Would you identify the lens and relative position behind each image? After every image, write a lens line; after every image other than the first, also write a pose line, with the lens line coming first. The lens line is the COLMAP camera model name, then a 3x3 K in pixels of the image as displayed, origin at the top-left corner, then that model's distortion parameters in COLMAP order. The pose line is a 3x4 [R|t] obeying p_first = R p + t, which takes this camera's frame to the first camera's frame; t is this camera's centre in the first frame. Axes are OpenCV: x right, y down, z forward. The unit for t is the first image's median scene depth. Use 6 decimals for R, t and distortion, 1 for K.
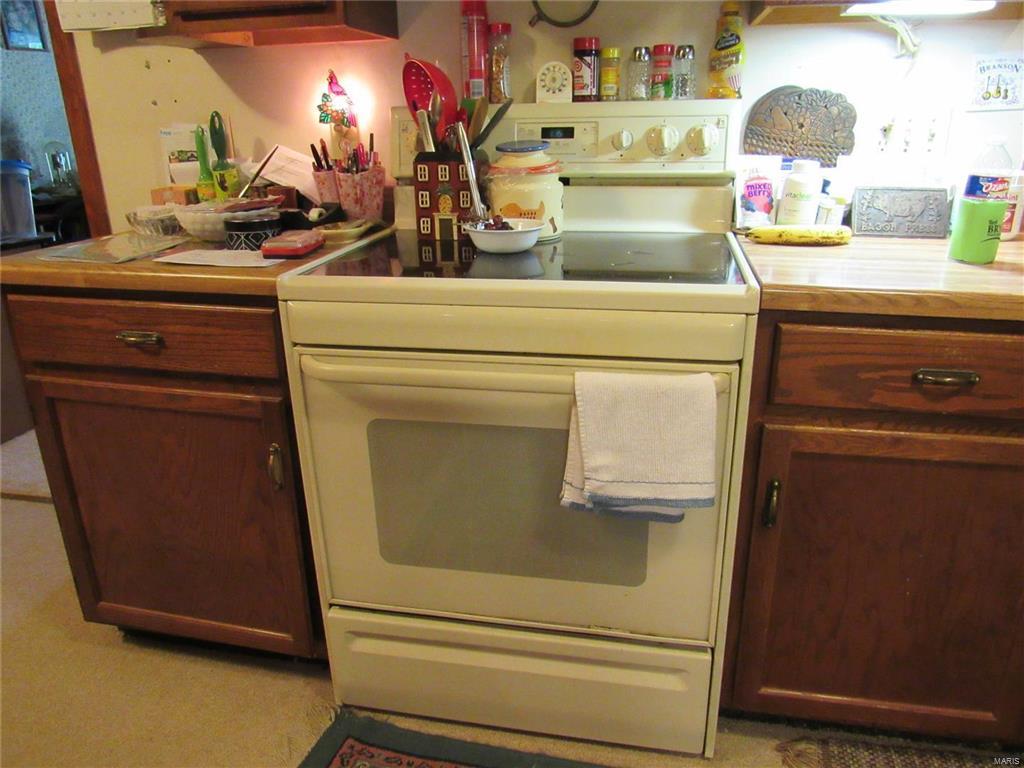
lens RADIAL K [[731.2, 0, 509.0], [0, 731.2, 384.9], [0, 0, 1]] dist [-0.029771, 0.007702]
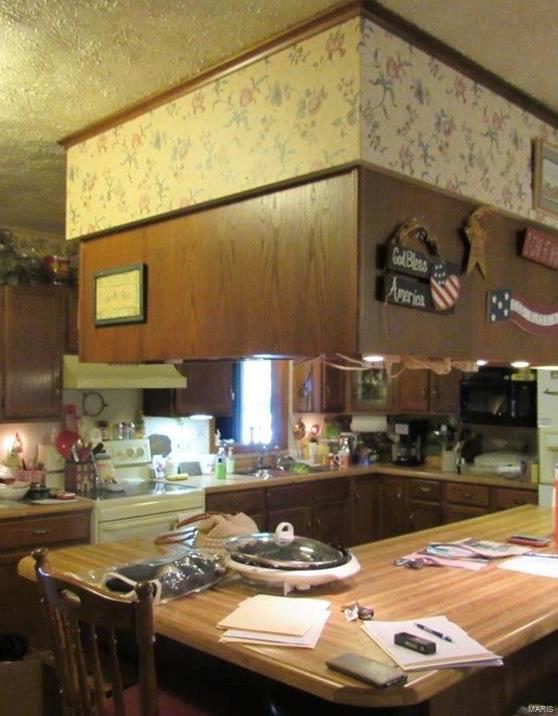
lens RADIAL K [[738.3, 0, 279.0], [0, 738.3, 358.0], [0, 0, 1]] dist [-0.001051, 0.000267]
pose [[0.545001, 0.053486, 0.836728, -2.204116], [0.280439, 0.928855, -0.242038, 0.248507], [-0.790144, 0.366562, 0.491228, -1.269905]]
